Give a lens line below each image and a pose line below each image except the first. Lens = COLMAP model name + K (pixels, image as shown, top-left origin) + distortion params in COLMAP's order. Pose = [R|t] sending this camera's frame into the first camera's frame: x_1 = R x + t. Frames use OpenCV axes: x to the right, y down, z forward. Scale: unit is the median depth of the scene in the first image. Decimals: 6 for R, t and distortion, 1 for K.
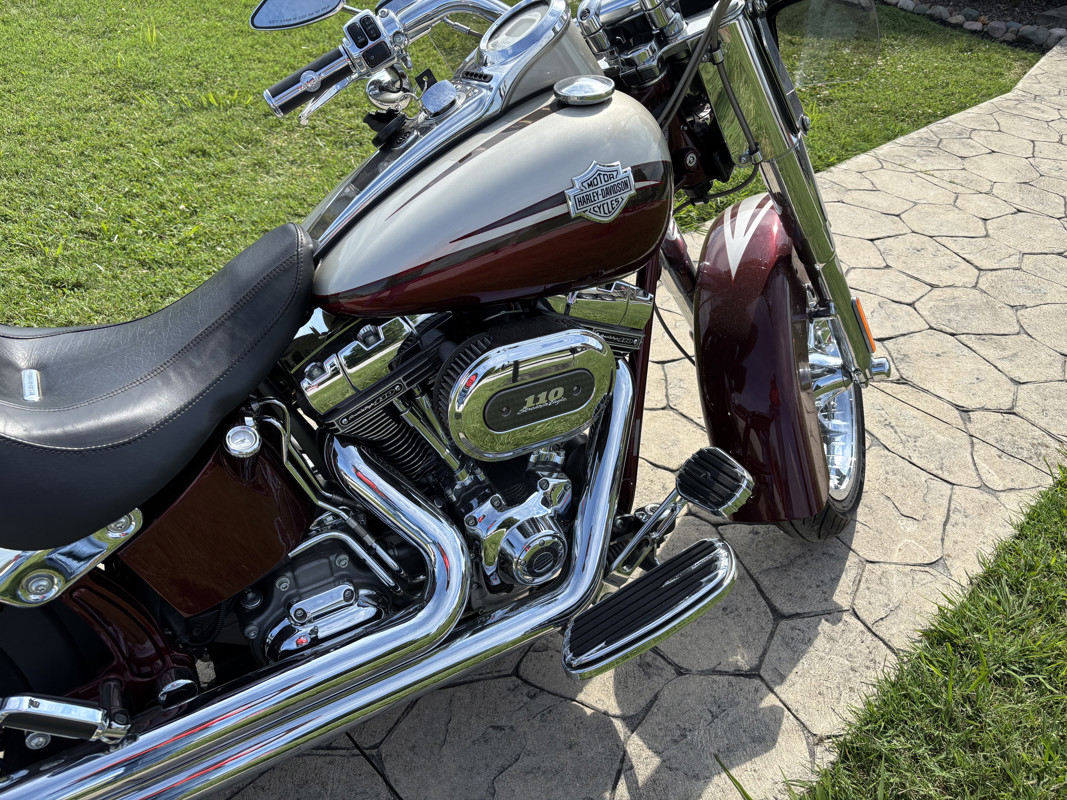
lens RADIAL K [[819.6, 0, 536.5], [0, 819.6, 407.7], [0, 0, 1]] dist [0.052249, -0.049643]
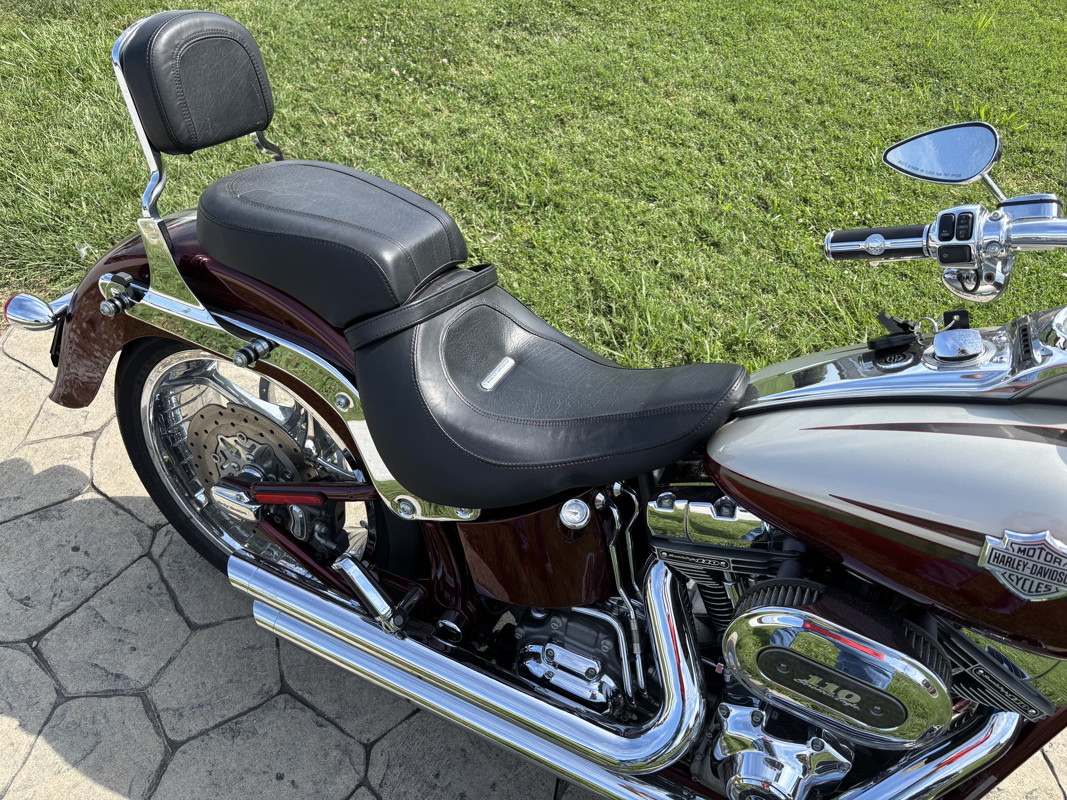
lens RADIAL K [[819.6, 0, 536.5], [0, 819.6, 407.7], [0, 0, 1]] dist [0.052249, -0.049643]
pose [[0.572659, 0.575543, -0.583791, 0.134278], [-0.523077, 0.804848, 0.280375, -0.264586], [0.631231, 0.144808, 0.761957, 0.067089]]
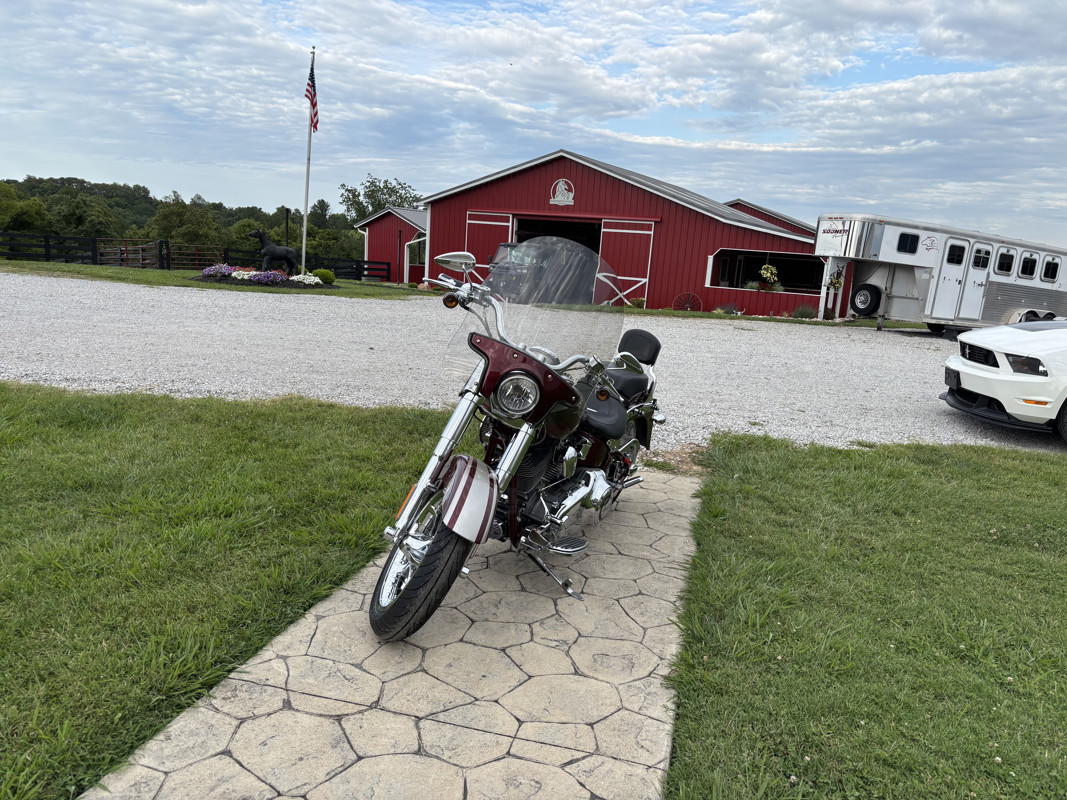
lens RADIAL K [[834.5, 0, 535.0], [0, 834.5, 411.0], [0, 0, 1]] dist [0.080169, -0.091398]
pose [[-0.837760, -0.029234, -0.545255, 1.451401], [-0.433156, 0.643577, 0.631019, -1.913893], [0.332466, 0.764823, -0.551826, 2.386111]]
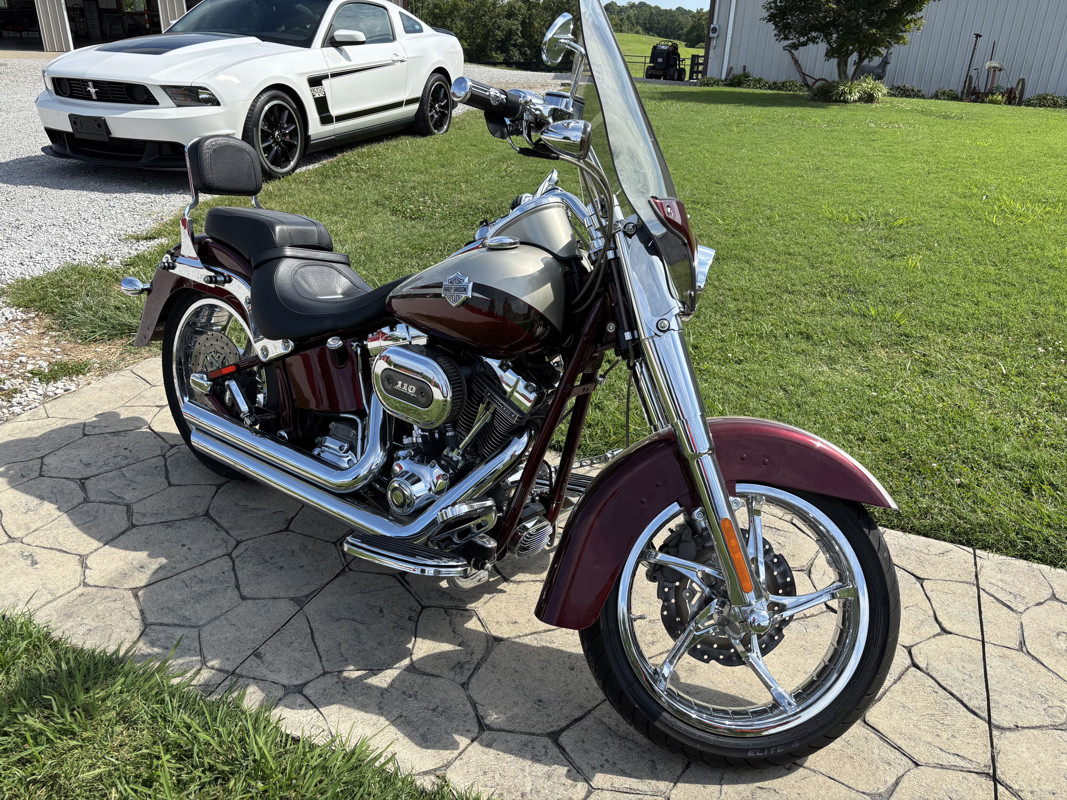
lens RADIAL K [[819.6, 0, 536.5], [0, 819.6, 407.7], [0, 0, 1]] dist [0.052249, -0.049643]
pose [[0.378664, 0.342586, -0.859796, 1.309635], [-0.572541, 0.816600, 0.073221, -0.212089], [0.727194, 0.464542, 0.505361, 0.265320]]
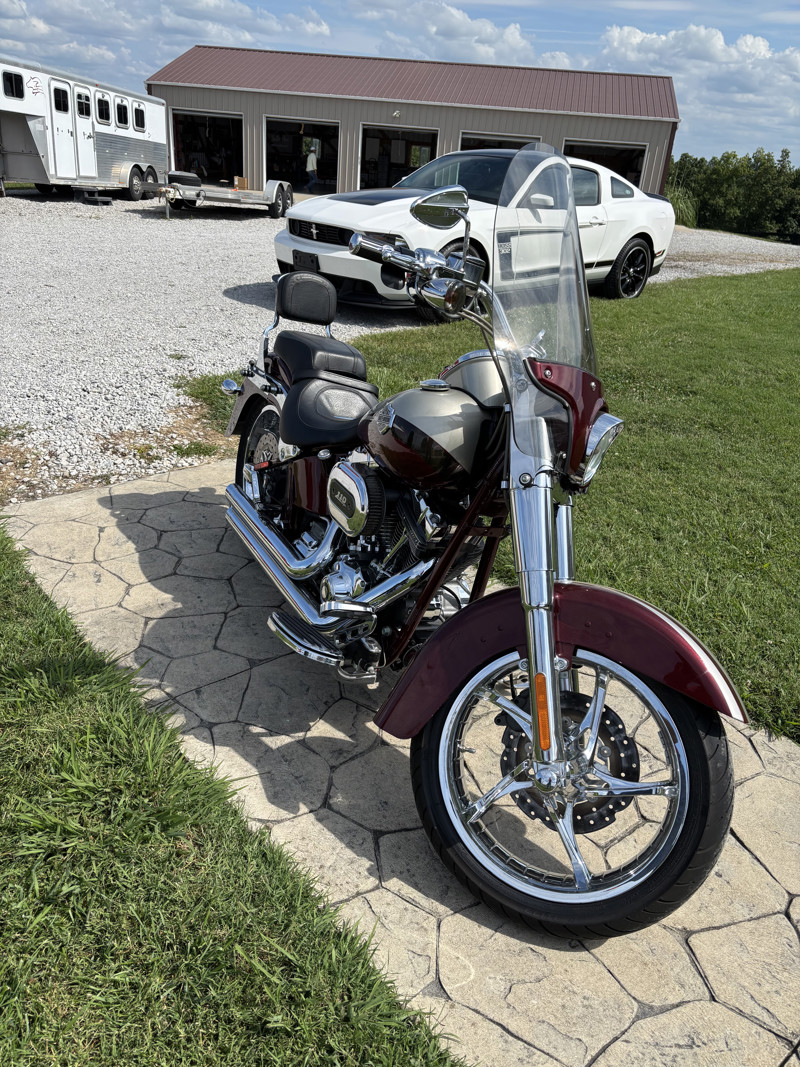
lens RADIAL K [[822.2, 0, 400.0], [0, 822.2, 533.5], [0, 0, 1]] dist [0.061676, -0.062230]
pose [[-0.059519, 0.345983, -0.936351, 1.535350], [-0.672640, 0.679181, 0.293715, -0.511437], [0.737572, 0.647309, 0.192298, 0.612828]]
